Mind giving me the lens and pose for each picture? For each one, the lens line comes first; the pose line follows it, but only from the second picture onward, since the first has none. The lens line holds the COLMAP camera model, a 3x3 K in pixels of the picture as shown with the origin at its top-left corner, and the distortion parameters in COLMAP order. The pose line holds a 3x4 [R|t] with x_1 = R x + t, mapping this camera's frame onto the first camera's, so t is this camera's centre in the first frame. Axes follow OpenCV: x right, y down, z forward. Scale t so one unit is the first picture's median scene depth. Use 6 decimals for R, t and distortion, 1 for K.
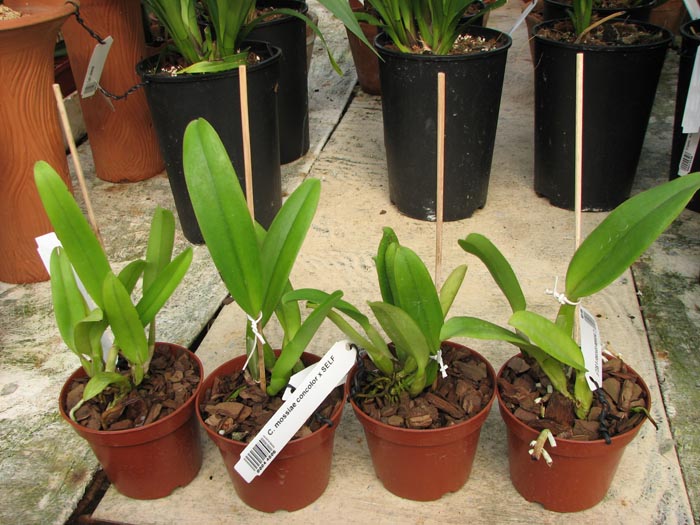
lens RADIAL K [[734.9, 0, 326.4], [0, 734.9, 278.6], [0, 0, 1]] dist [-0.109346, 0.000000]
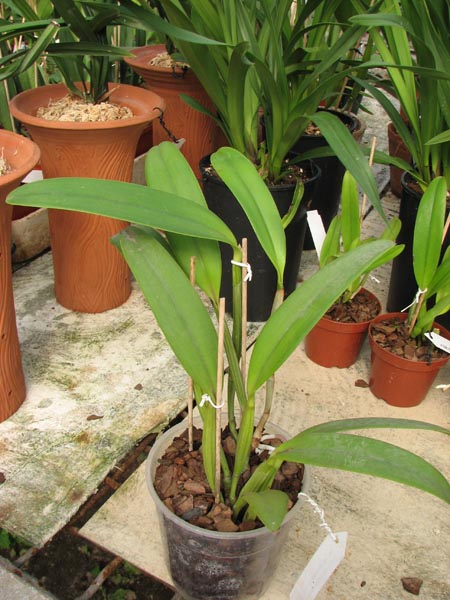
lens RADIAL K [[629.9, 0, 206.9], [0, 629.9, 292.8], [0, 0, 1]] dist [-0.109346, 0.000000]
pose [[0.951741, 0.230094, -0.203088, 0.014218], [-0.227262, 0.973112, 0.037488, -0.122268], [0.206253, 0.010475, 0.978443, -0.032929]]
